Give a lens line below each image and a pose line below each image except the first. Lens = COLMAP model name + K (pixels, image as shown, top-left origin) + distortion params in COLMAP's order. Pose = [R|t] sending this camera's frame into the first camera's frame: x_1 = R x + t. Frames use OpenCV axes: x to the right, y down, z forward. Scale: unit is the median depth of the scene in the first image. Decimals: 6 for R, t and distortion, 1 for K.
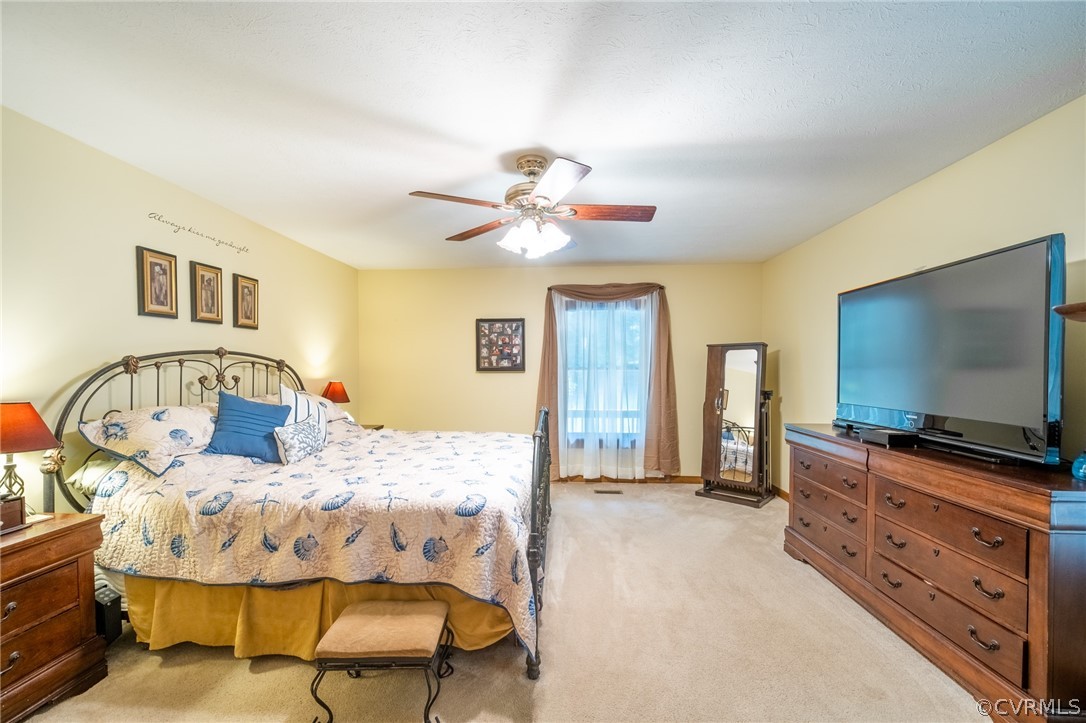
lens RADIAL K [[443.8, 0, 538.4], [0, 443.8, 378.2], [0, 0, 1]] dist [-0.000371, -0.000013]
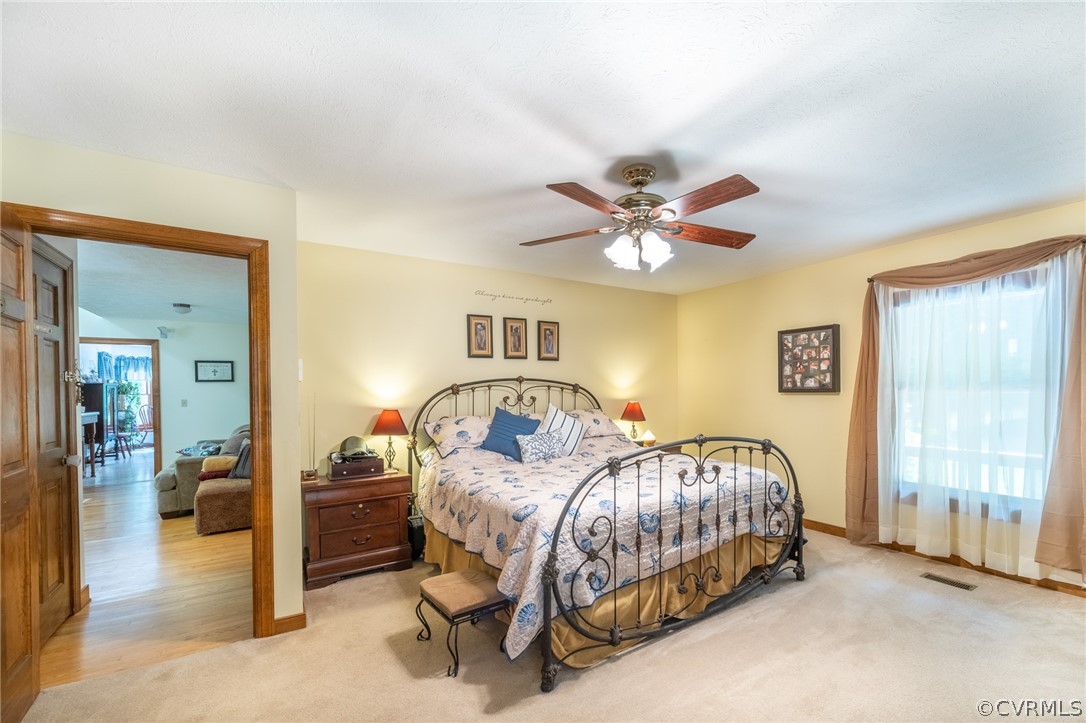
lens RADIAL K [[466.8, 0, 569.9], [0, 466.8, 394.3], [0, 0, 1]] dist [0.001018, 0.000145]
pose [[0.610334, 0.004093, -0.792134, 0.532419], [-0.011507, 0.999927, -0.003699, -0.007888], [0.792061, 0.011373, 0.610337, 0.225635]]
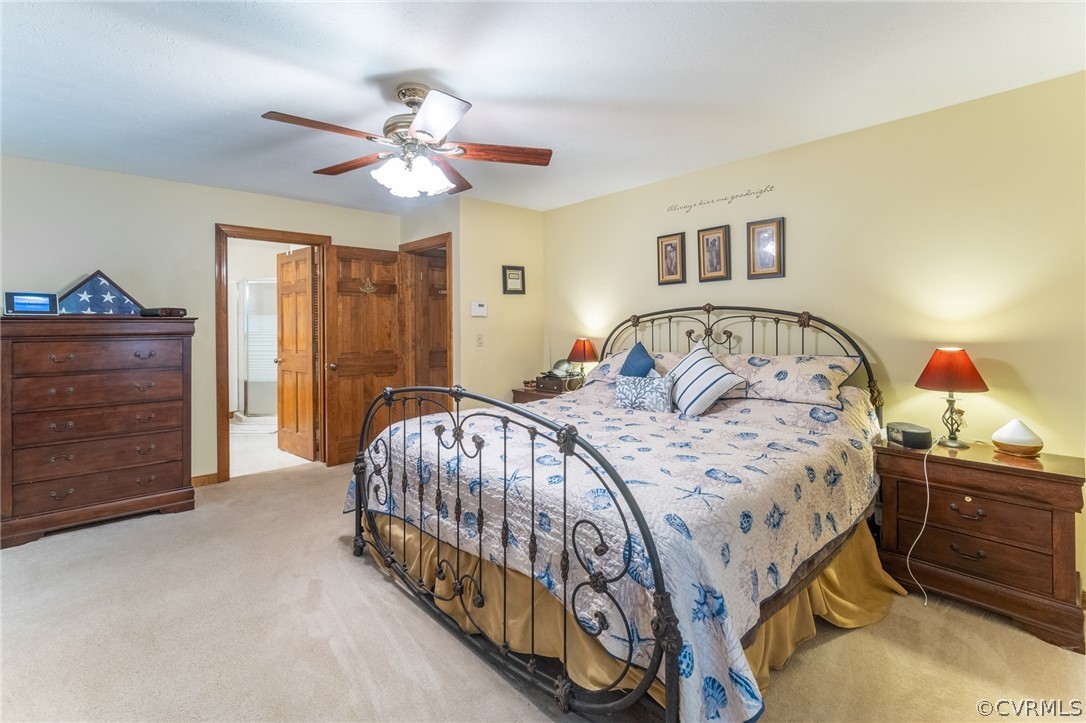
lens RADIAL K [[487.3, 0, 540.3], [0, 487.3, 324.0], [0, 0, 1]] dist [0.000947, 0.000114]
pose [[-0.695825, 0.006667, -0.718180, 0.394667], [-0.010826, 0.999746, 0.019770, -0.038293], [0.718129, 0.021532, -0.695576, 1.499552]]
